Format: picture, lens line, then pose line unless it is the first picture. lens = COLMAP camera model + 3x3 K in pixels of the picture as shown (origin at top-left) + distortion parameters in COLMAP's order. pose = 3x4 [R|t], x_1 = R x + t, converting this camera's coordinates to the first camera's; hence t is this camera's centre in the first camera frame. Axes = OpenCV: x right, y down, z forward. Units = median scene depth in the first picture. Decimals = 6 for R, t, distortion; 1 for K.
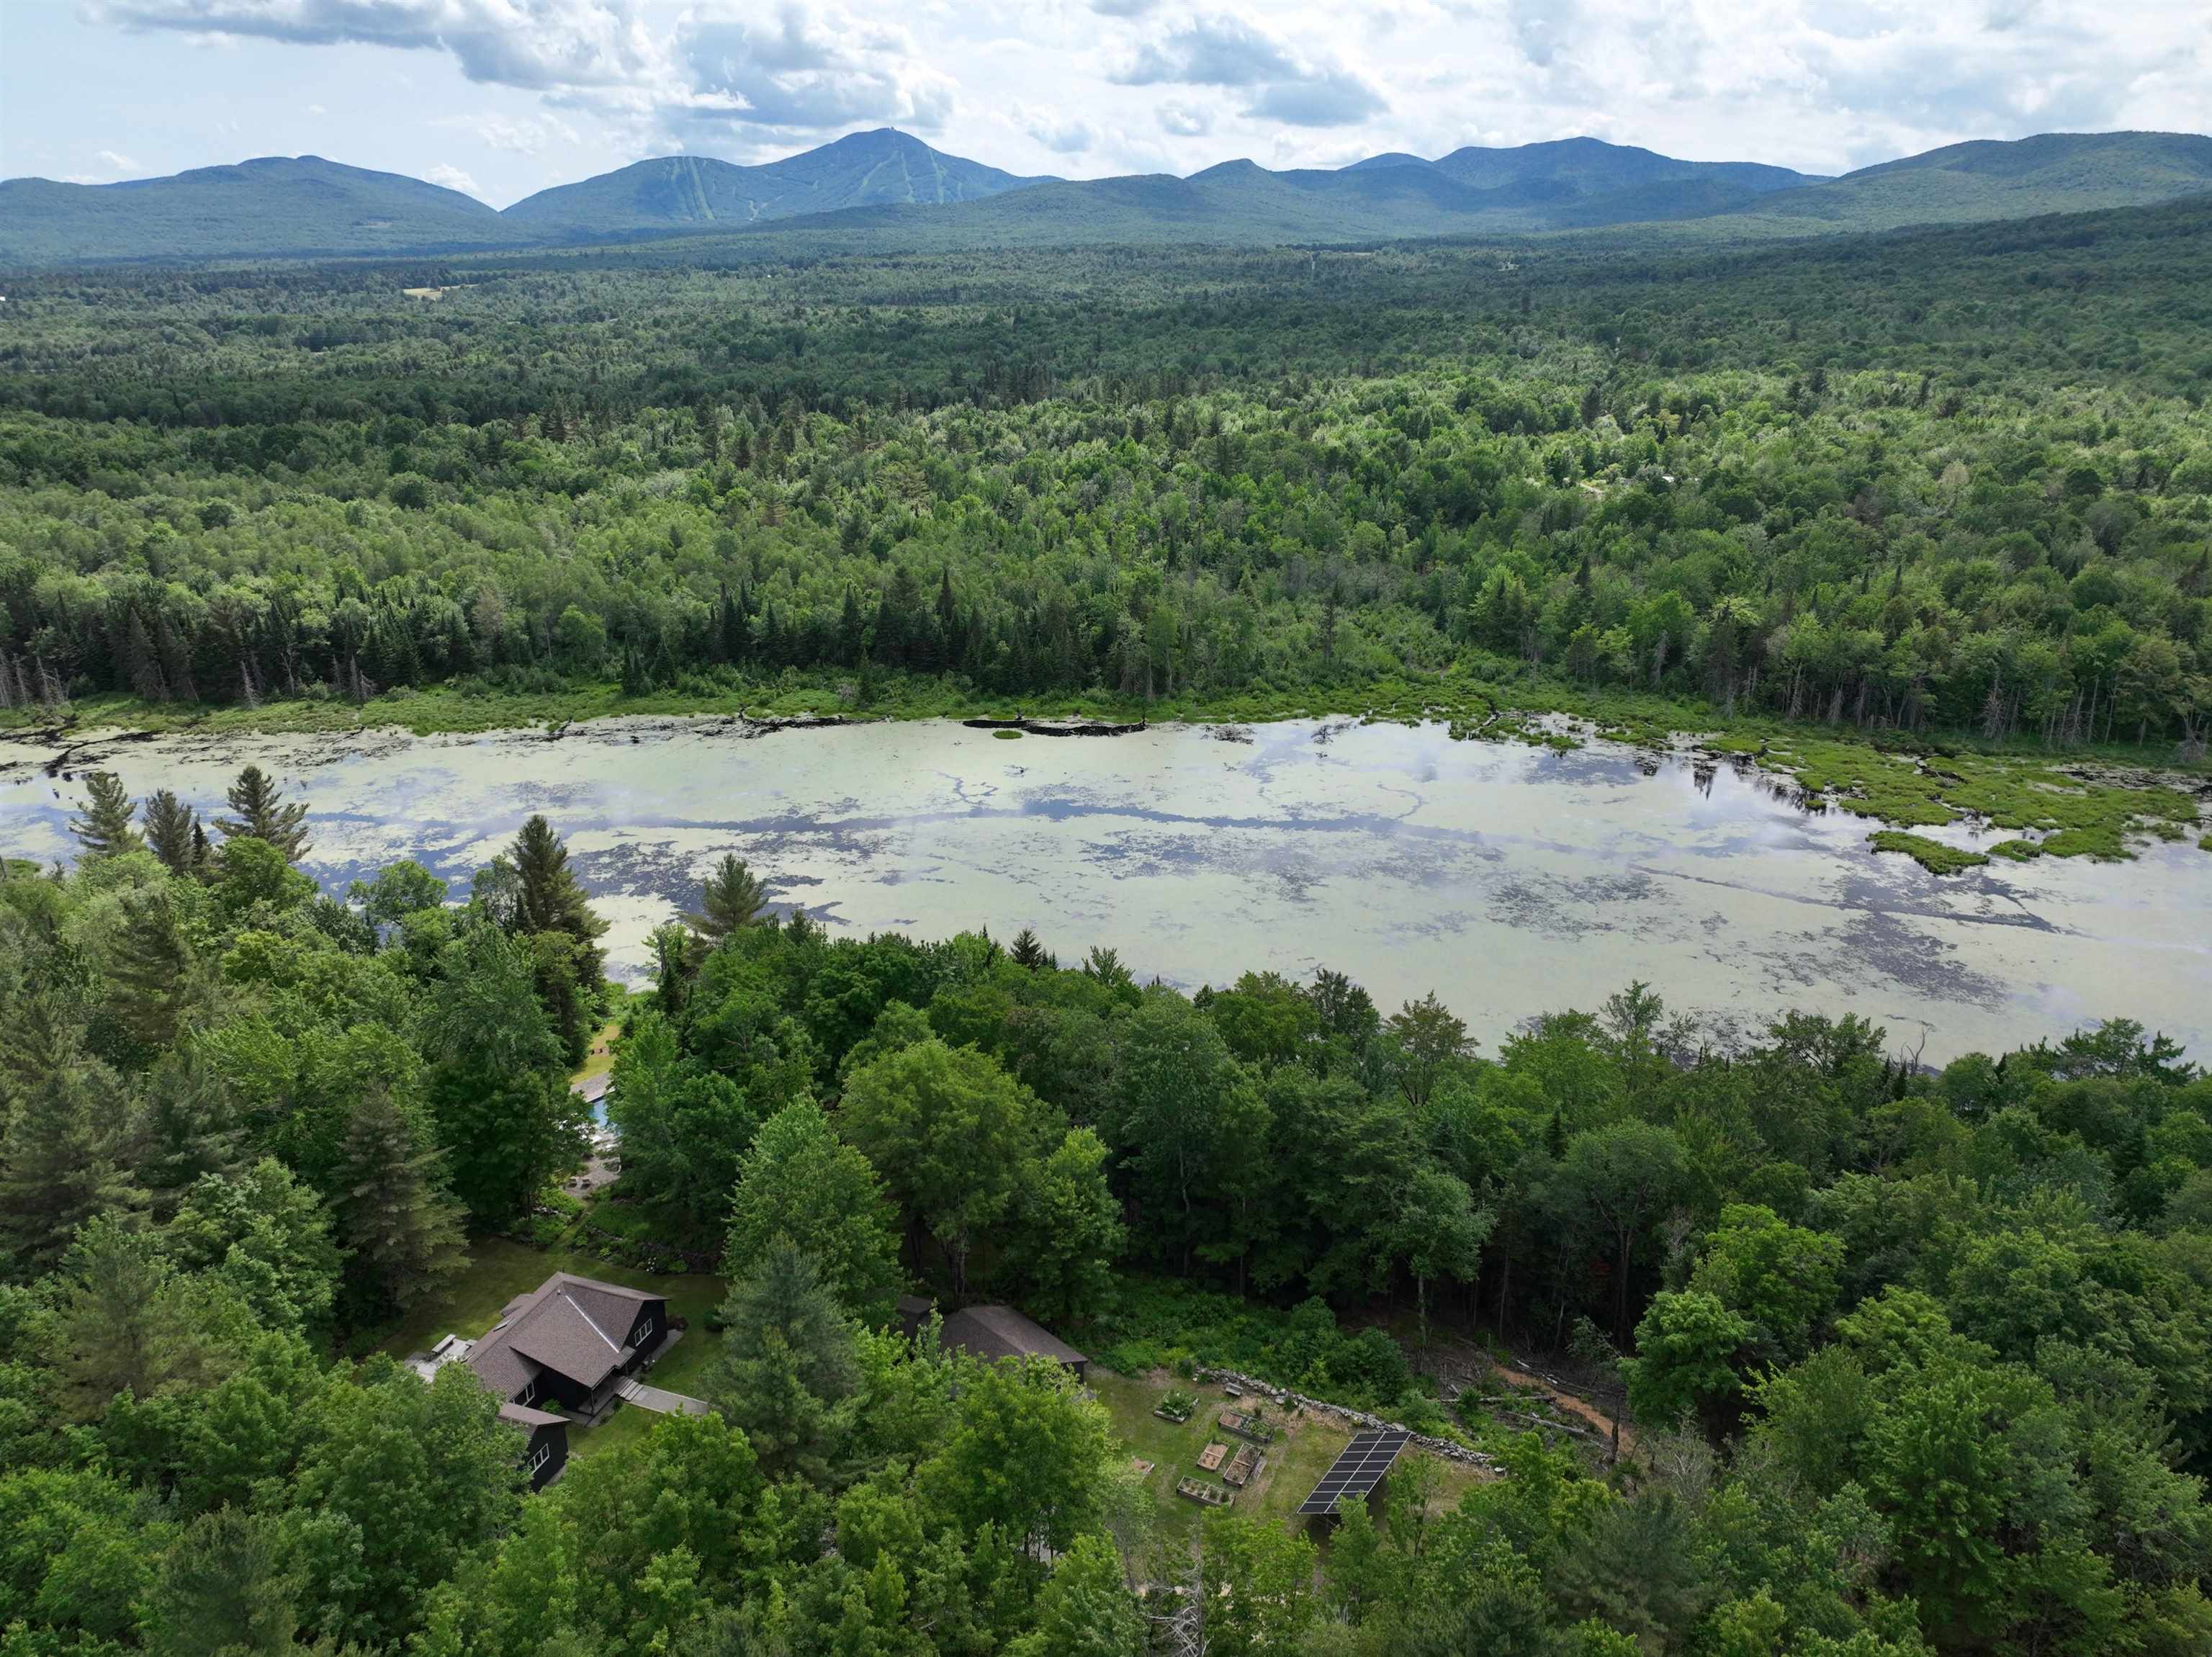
lens RADIAL K [[1553.4, 0, 1098.7], [0, 1553.4, 826.8], [0, 0, 1]] dist [0.007157, 0.000261]
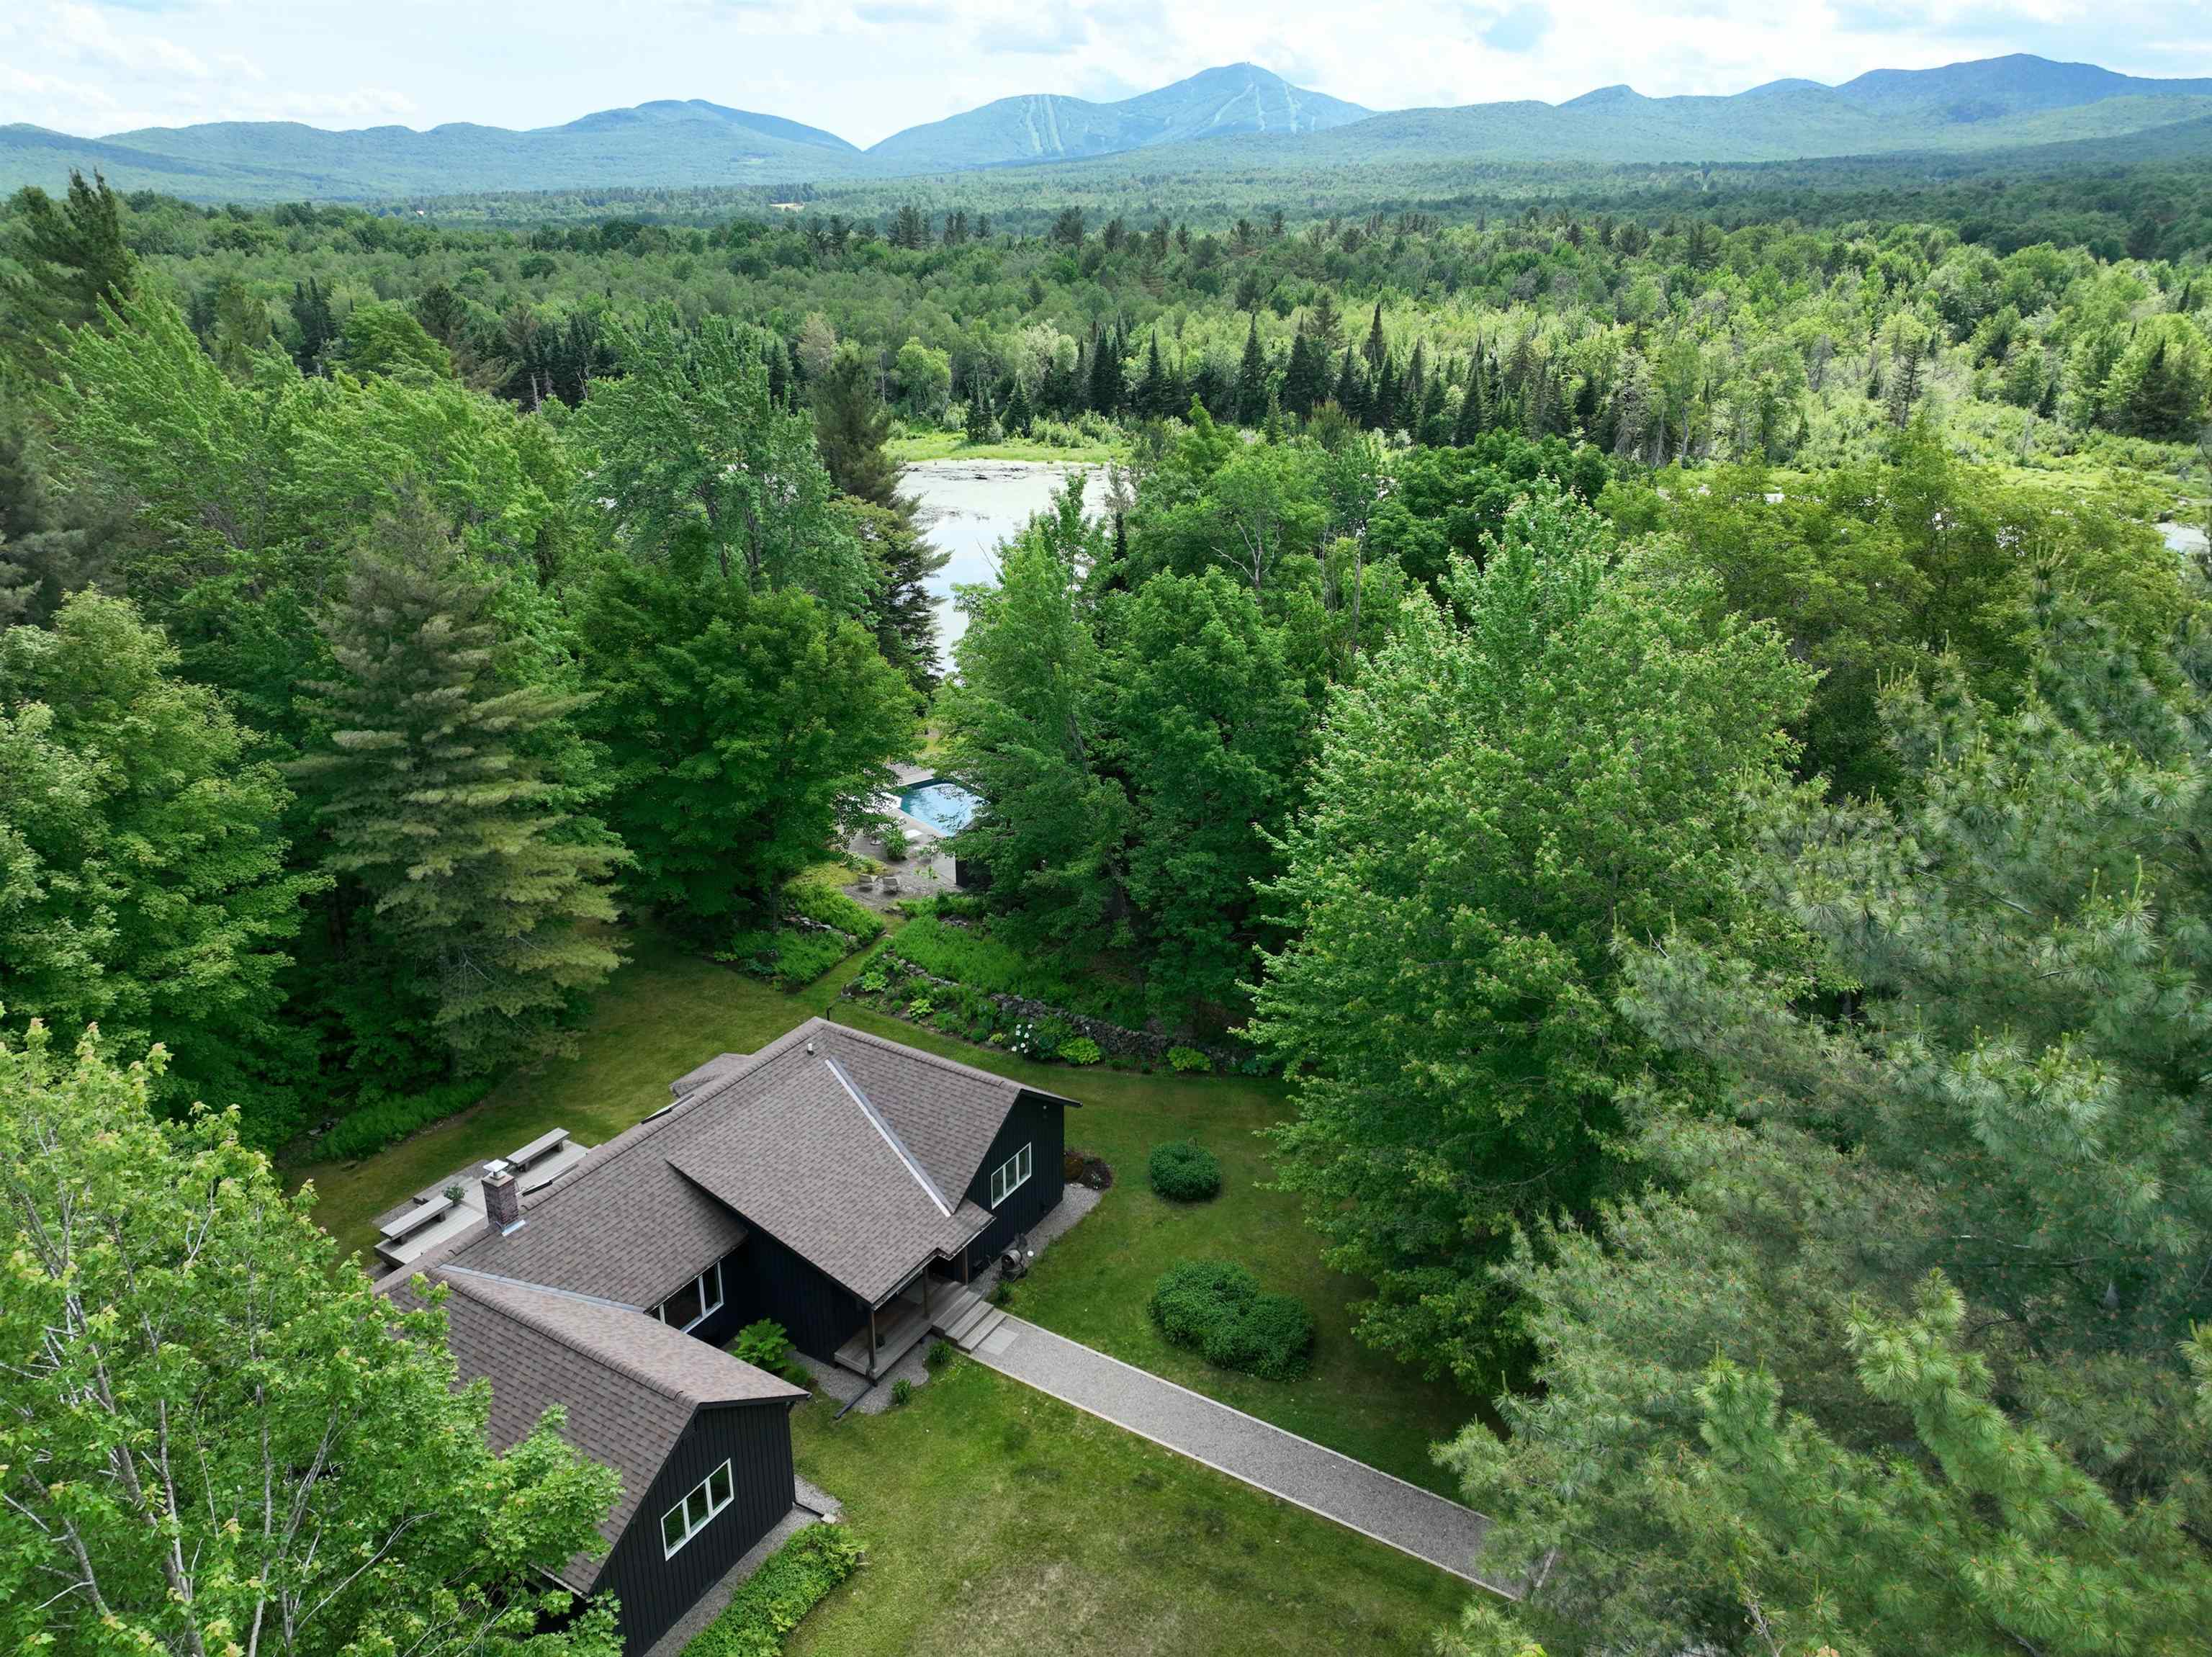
lens RADIAL K [[1553.4, 0, 1098.7], [0, 1553.4, 826.8], [0, 0, 1]] dist [0.007157, 0.000261]
pose [[0.978900, 0.075639, -0.189825, -0.171191], [-0.069855, 0.996871, 0.036990, 0.186254], [0.192029, -0.022949, 0.981121, 0.525419]]
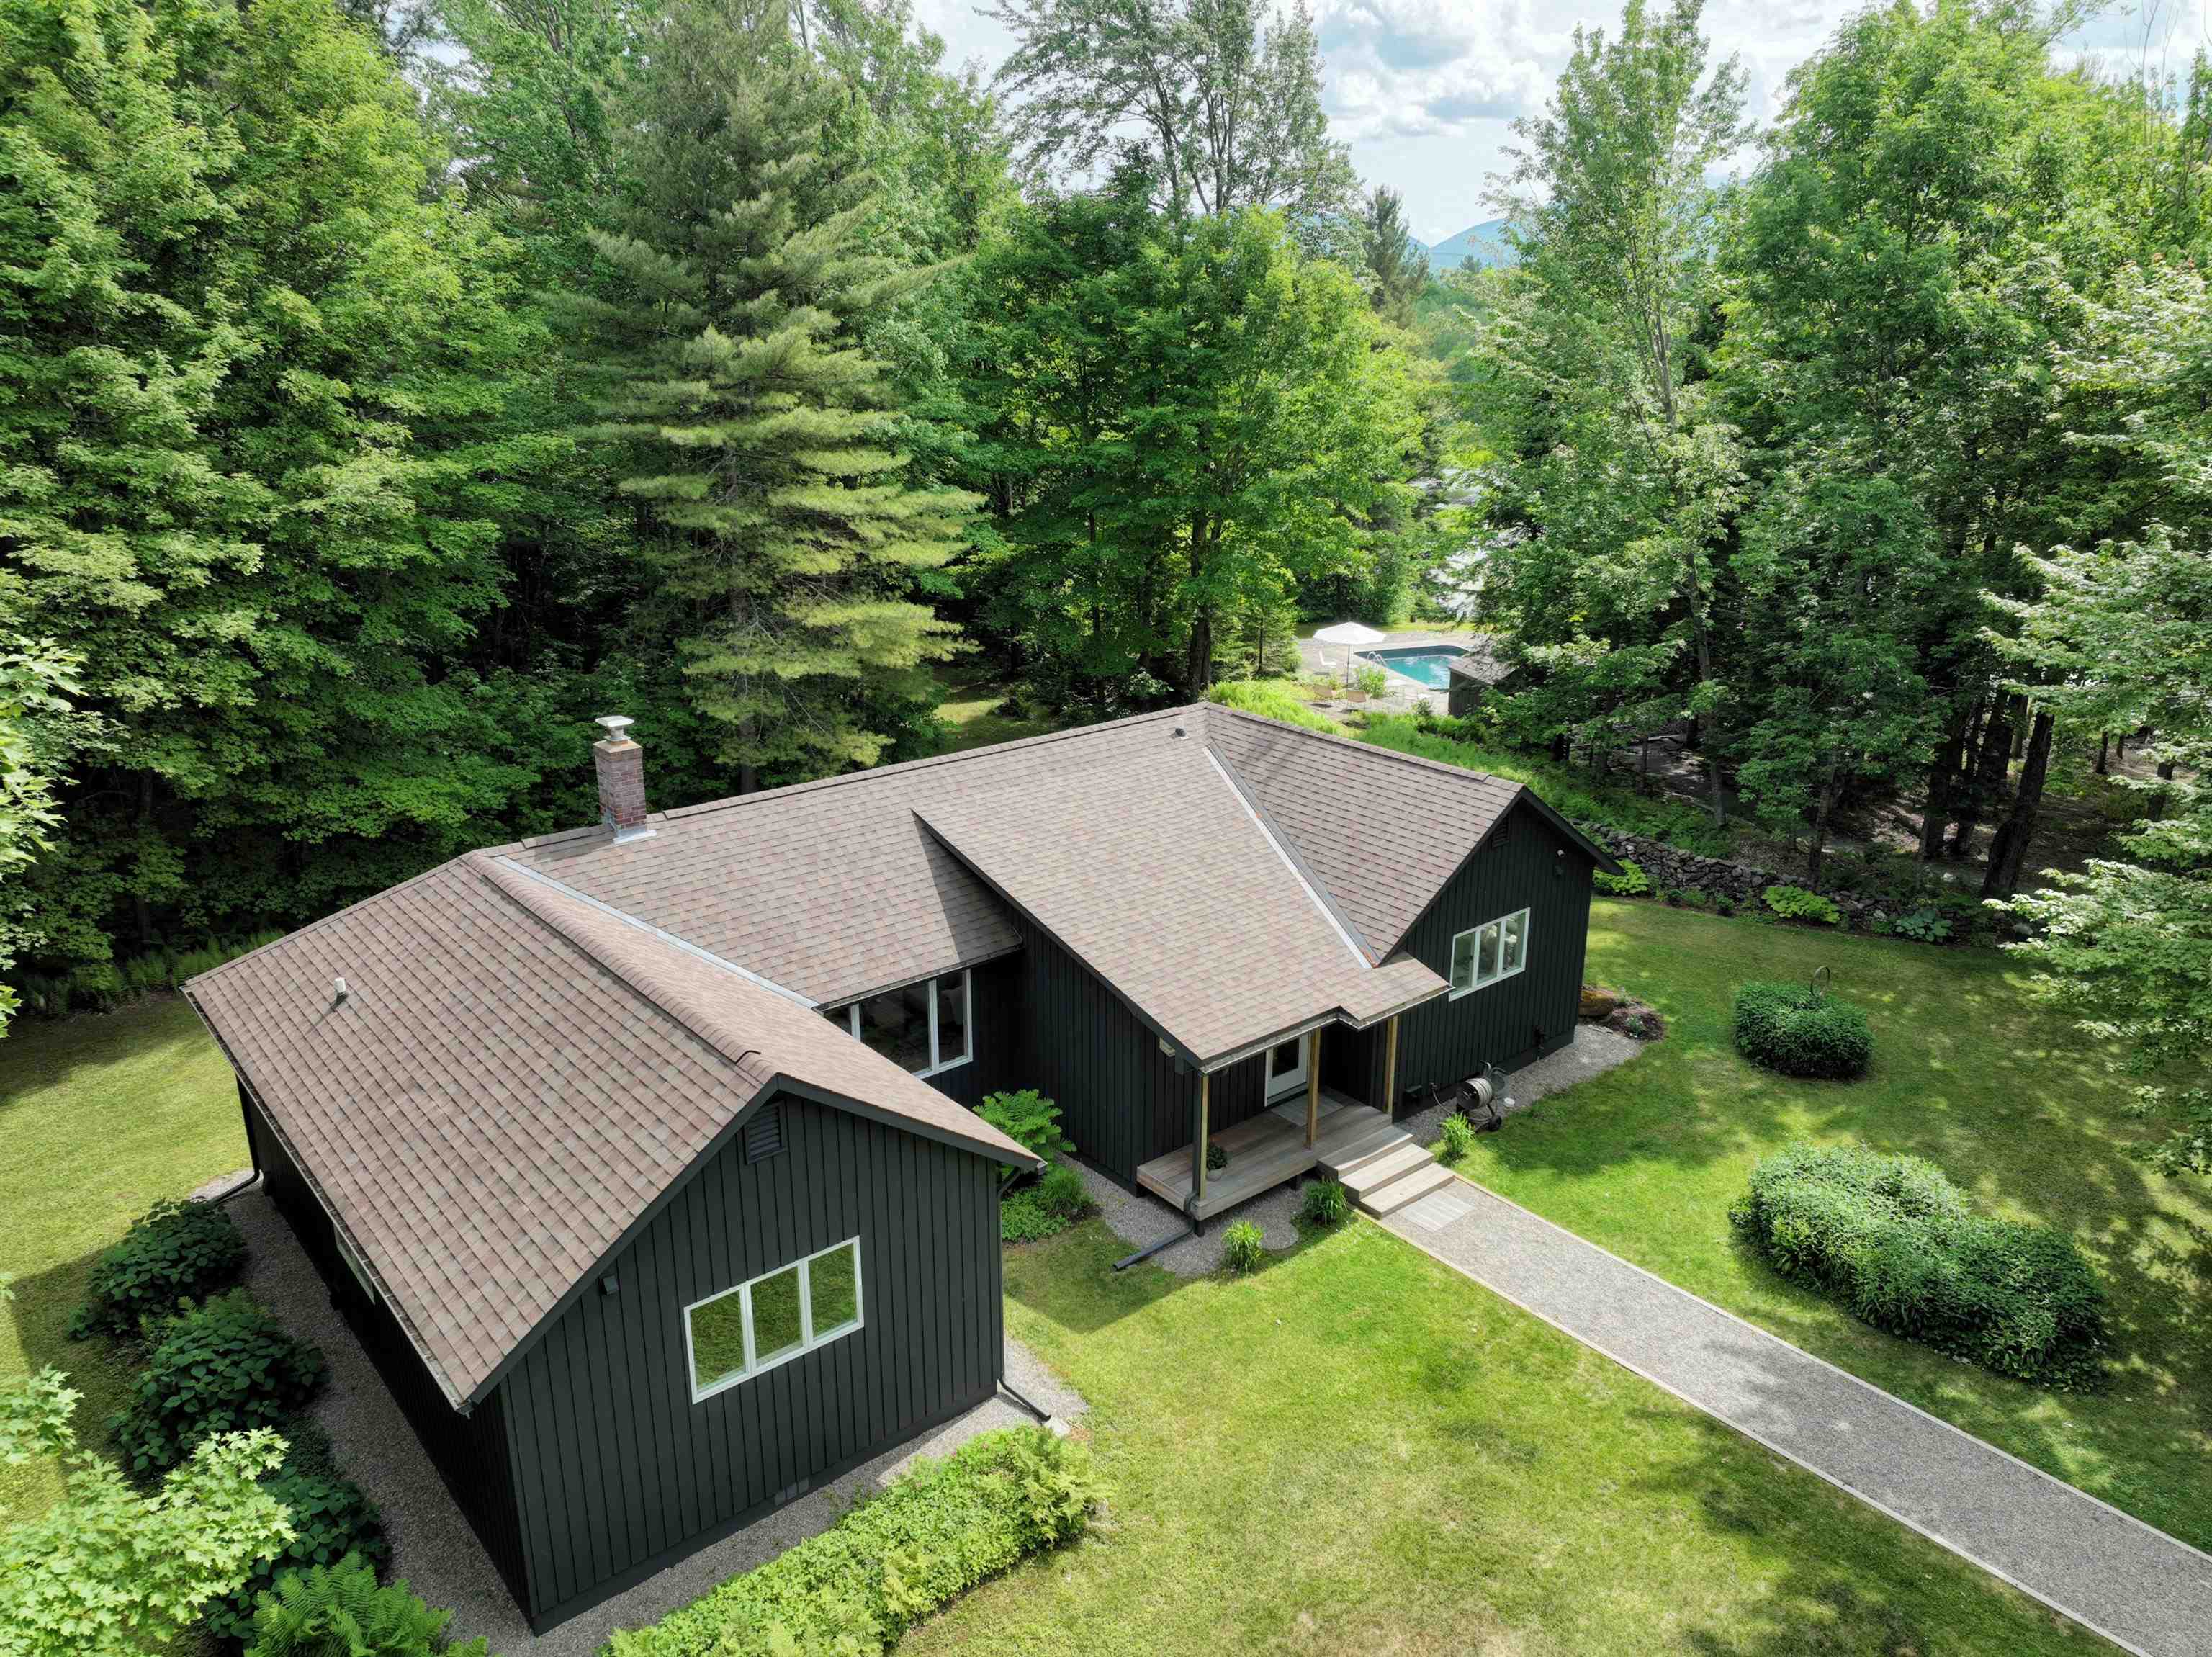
lens RADIAL K [[1553.4, 0, 1098.7], [0, 1553.4, 826.8], [0, 0, 1]] dist [0.007157, 0.000261]
pose [[0.856464, 0.153690, -0.492796, -0.195387], [-0.163704, 0.986240, 0.023069, 0.259003], [0.489561, 0.060915, 0.869839, 0.650697]]
